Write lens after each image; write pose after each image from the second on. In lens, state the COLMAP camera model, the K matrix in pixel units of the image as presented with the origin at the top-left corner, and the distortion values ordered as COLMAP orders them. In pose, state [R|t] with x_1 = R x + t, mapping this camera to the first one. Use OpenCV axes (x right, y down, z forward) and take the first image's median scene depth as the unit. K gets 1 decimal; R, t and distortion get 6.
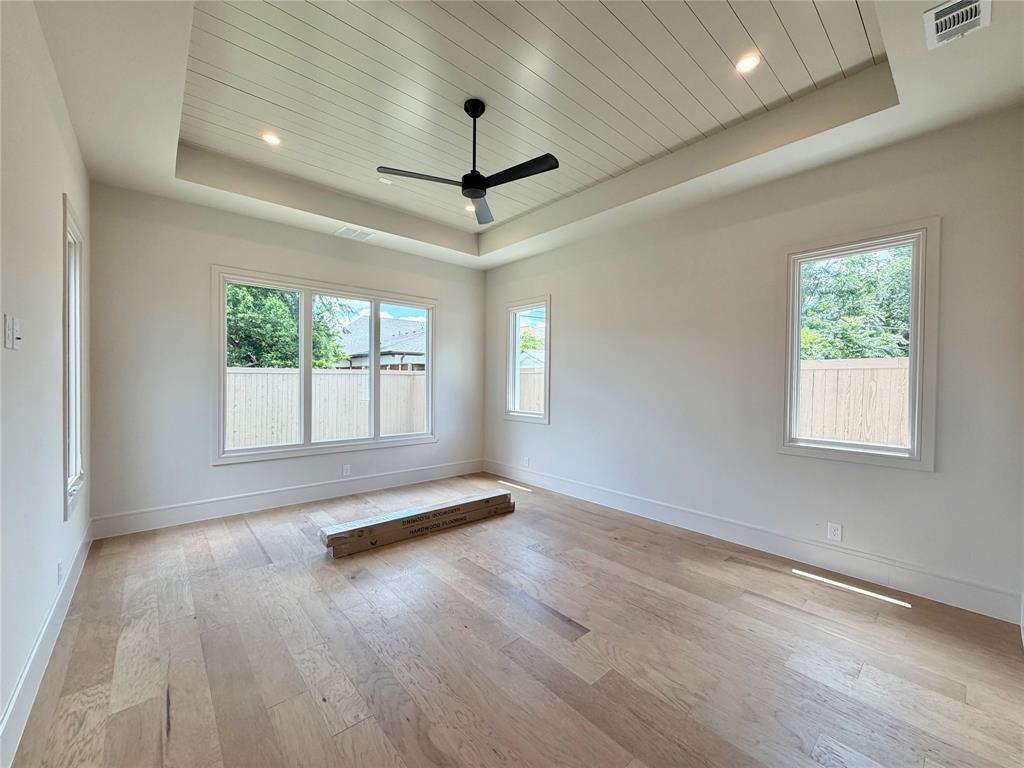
lens RADIAL K [[410.7, 0, 511.0], [0, 410.7, 382.4], [0, 0, 1]] dist [0.002153, 0.000089]
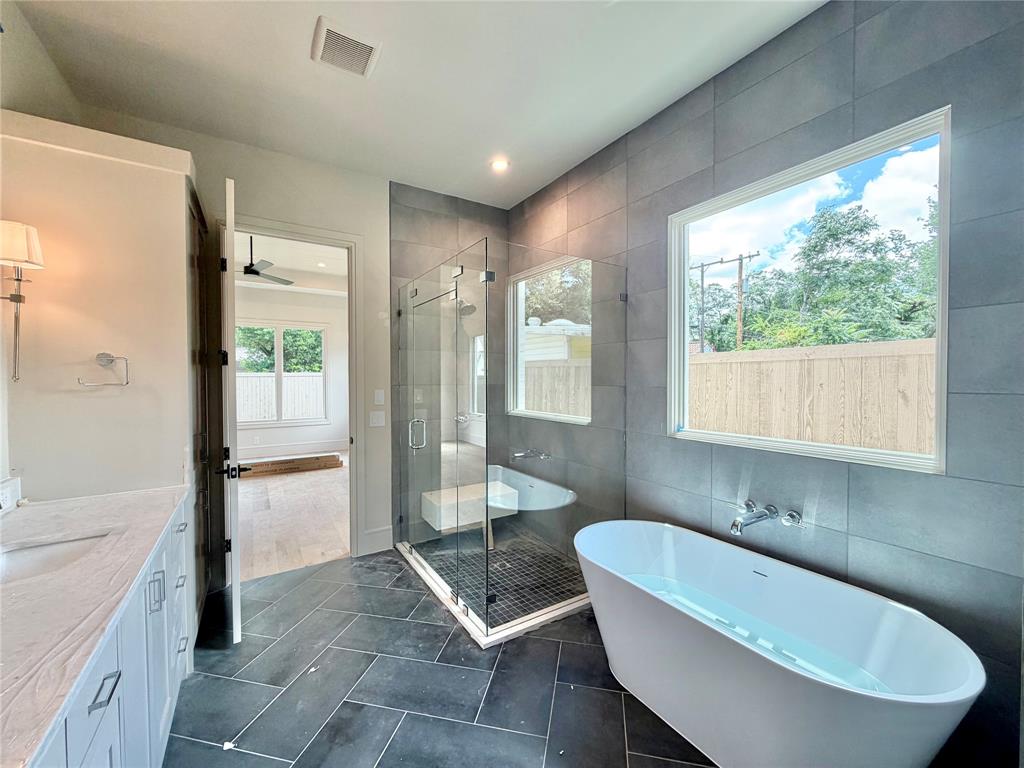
lens RADIAL K [[410.7, 0, 513.4], [0, 410.7, 385.1], [0, 0, 1]] dist [0.002153, 0.000089]
pose [[0.988606, -0.012110, -0.150040, 0.410876], [0.013438, 0.999879, 0.007835, 0.005961], [0.149927, -0.009762, 0.988649, -0.184871]]
